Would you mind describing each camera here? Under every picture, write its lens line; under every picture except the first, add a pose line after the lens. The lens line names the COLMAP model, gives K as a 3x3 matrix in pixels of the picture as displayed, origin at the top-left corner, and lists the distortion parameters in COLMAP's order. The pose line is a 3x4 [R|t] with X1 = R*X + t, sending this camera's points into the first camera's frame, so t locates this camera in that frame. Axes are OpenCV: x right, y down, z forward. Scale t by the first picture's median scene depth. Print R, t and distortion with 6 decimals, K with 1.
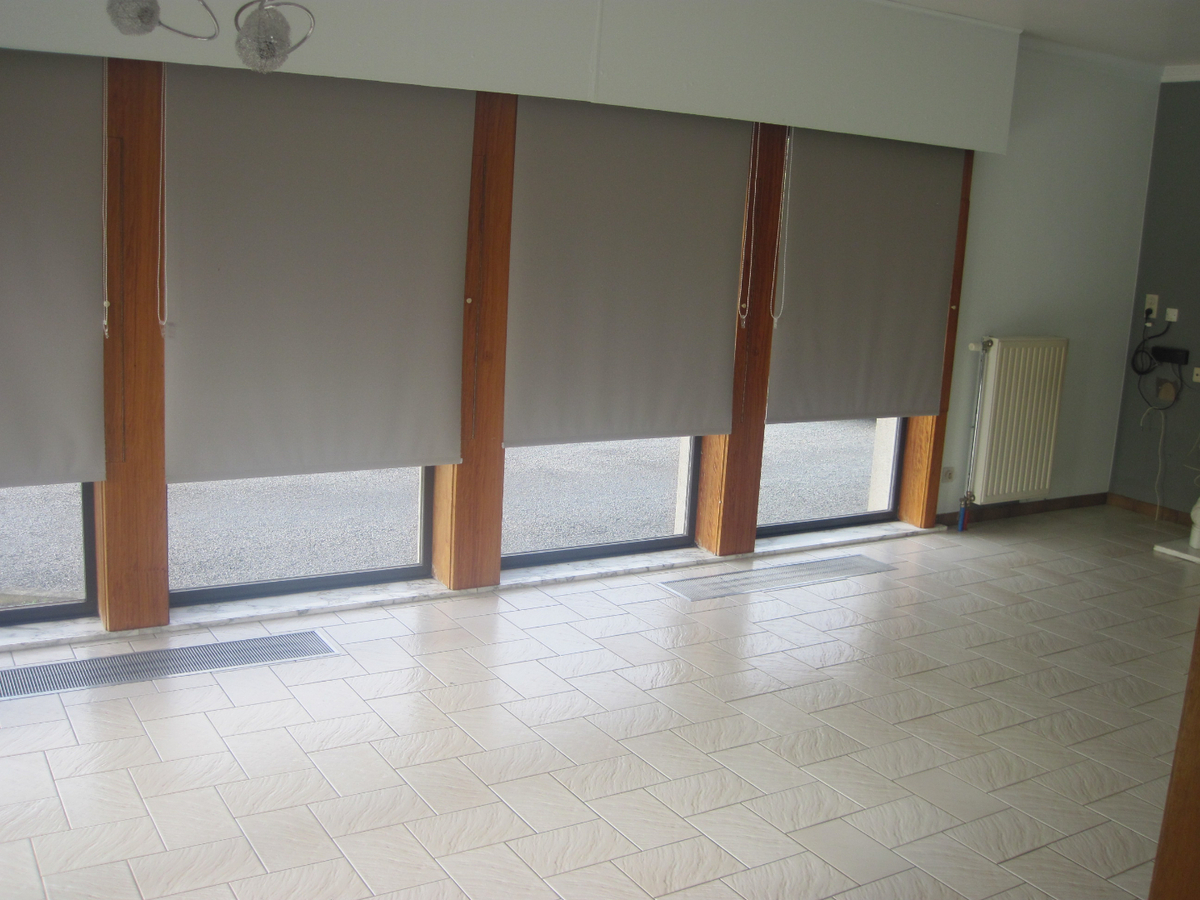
lens RADIAL K [[1234.2, 0, 604.4], [0, 1234.2, 439.4], [0, 0, 1]] dist [-0.185156, 0.158205]
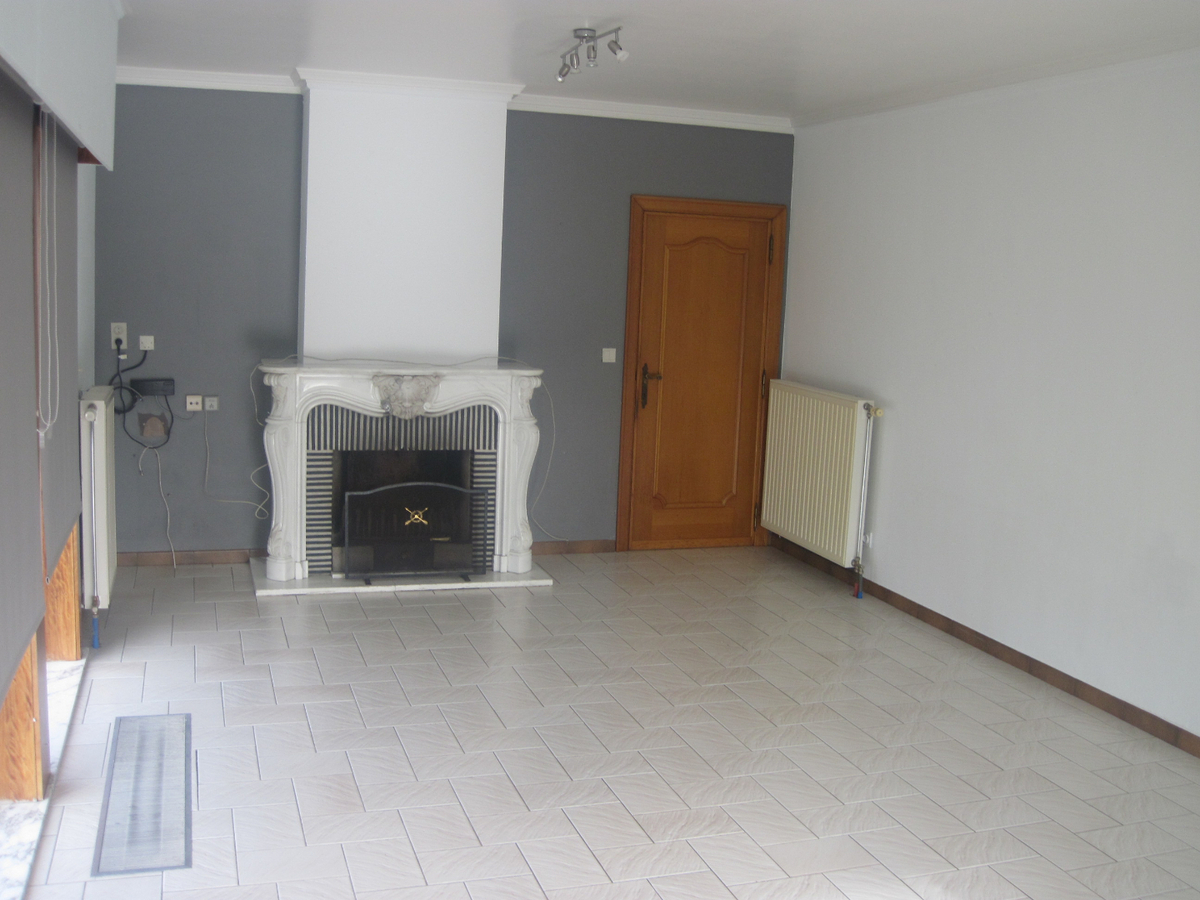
lens RADIAL K [[1234.2, 0, 604.4], [0, 1234.2, 439.4], [0, 0, 1]] dist [-0.185156, 0.158205]
pose [[0.230817, -0.179630, 0.956272, -0.403539], [0.159589, 0.976490, 0.144907, -0.134899], [-0.959820, 0.119163, 0.254058, 0.545373]]
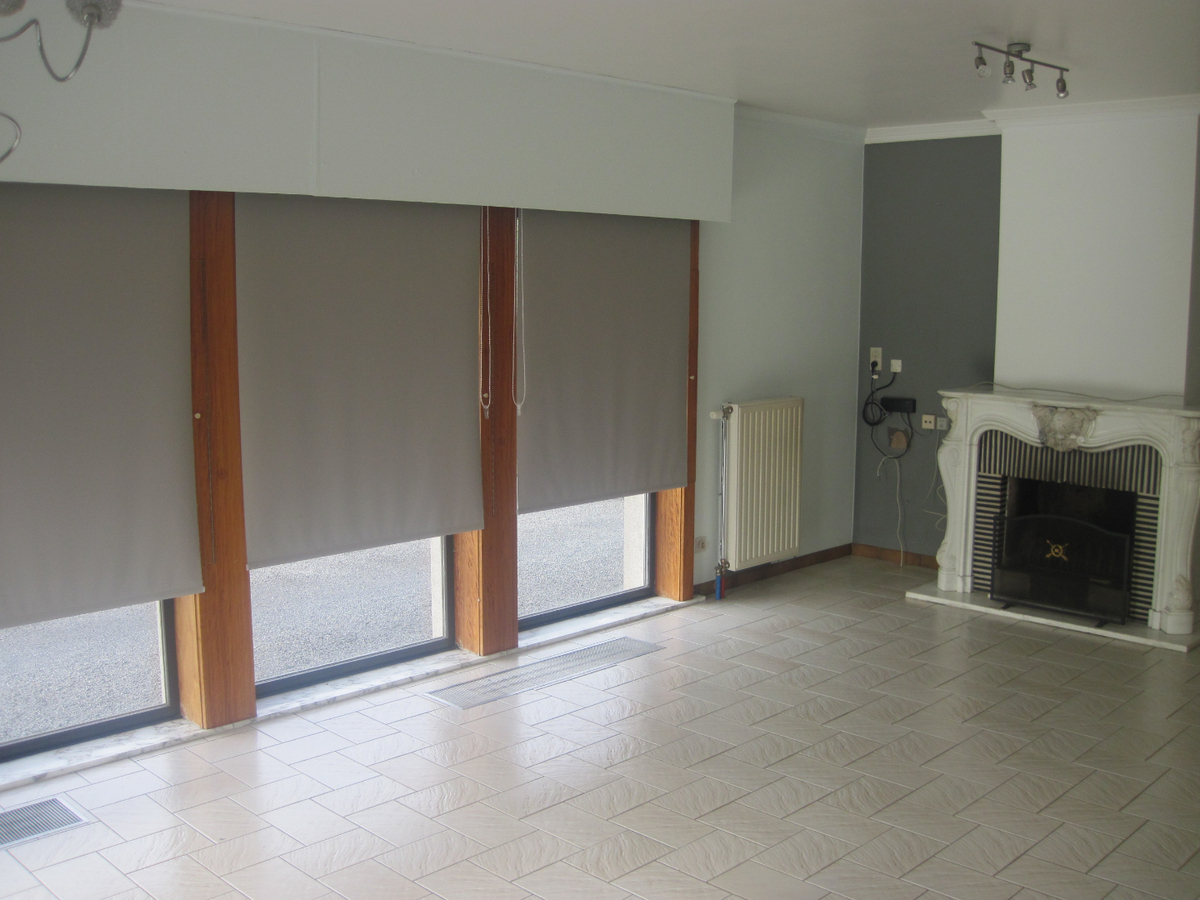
lens RADIAL K [[1234.2, 0, 604.4], [0, 1234.2, 439.4], [0, 0, 1]] dist [-0.185156, 0.158205]
pose [[0.969851, -0.082914, 0.229159, -0.020147], [0.095918, 0.994317, -0.046184, -0.020251], [-0.224027, 0.066772, 0.972293, 0.039387]]
